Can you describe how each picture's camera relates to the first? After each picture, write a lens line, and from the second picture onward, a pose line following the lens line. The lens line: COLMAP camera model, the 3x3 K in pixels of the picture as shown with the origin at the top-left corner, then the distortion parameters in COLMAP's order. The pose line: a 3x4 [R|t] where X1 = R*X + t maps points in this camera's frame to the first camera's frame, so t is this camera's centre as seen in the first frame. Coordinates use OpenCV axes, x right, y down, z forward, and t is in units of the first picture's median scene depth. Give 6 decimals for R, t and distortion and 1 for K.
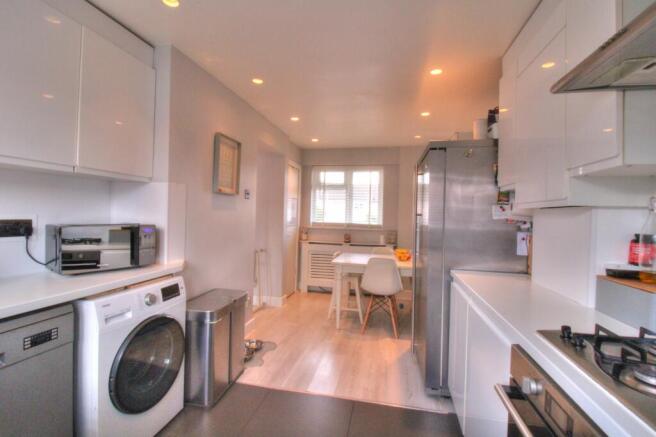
lens RADIAL K [[302.7, 0, 326.4], [0, 302.7, 217.1], [0, 0, 1]] dist [-0.029160, -0.002180]
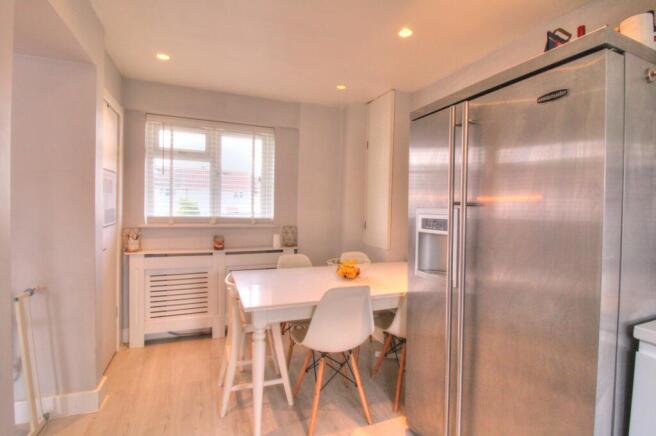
lens RADIAL K [[302.7, 0, 329.3], [0, 302.7, 216.1], [0, 0, 1]] dist [-0.029160, -0.002180]
pose [[0.819556, -0.025770, 0.572420, -0.091665], [0.005016, 0.999273, 0.037806, -0.003540], [-0.572978, -0.028113, 0.819089, 0.384618]]
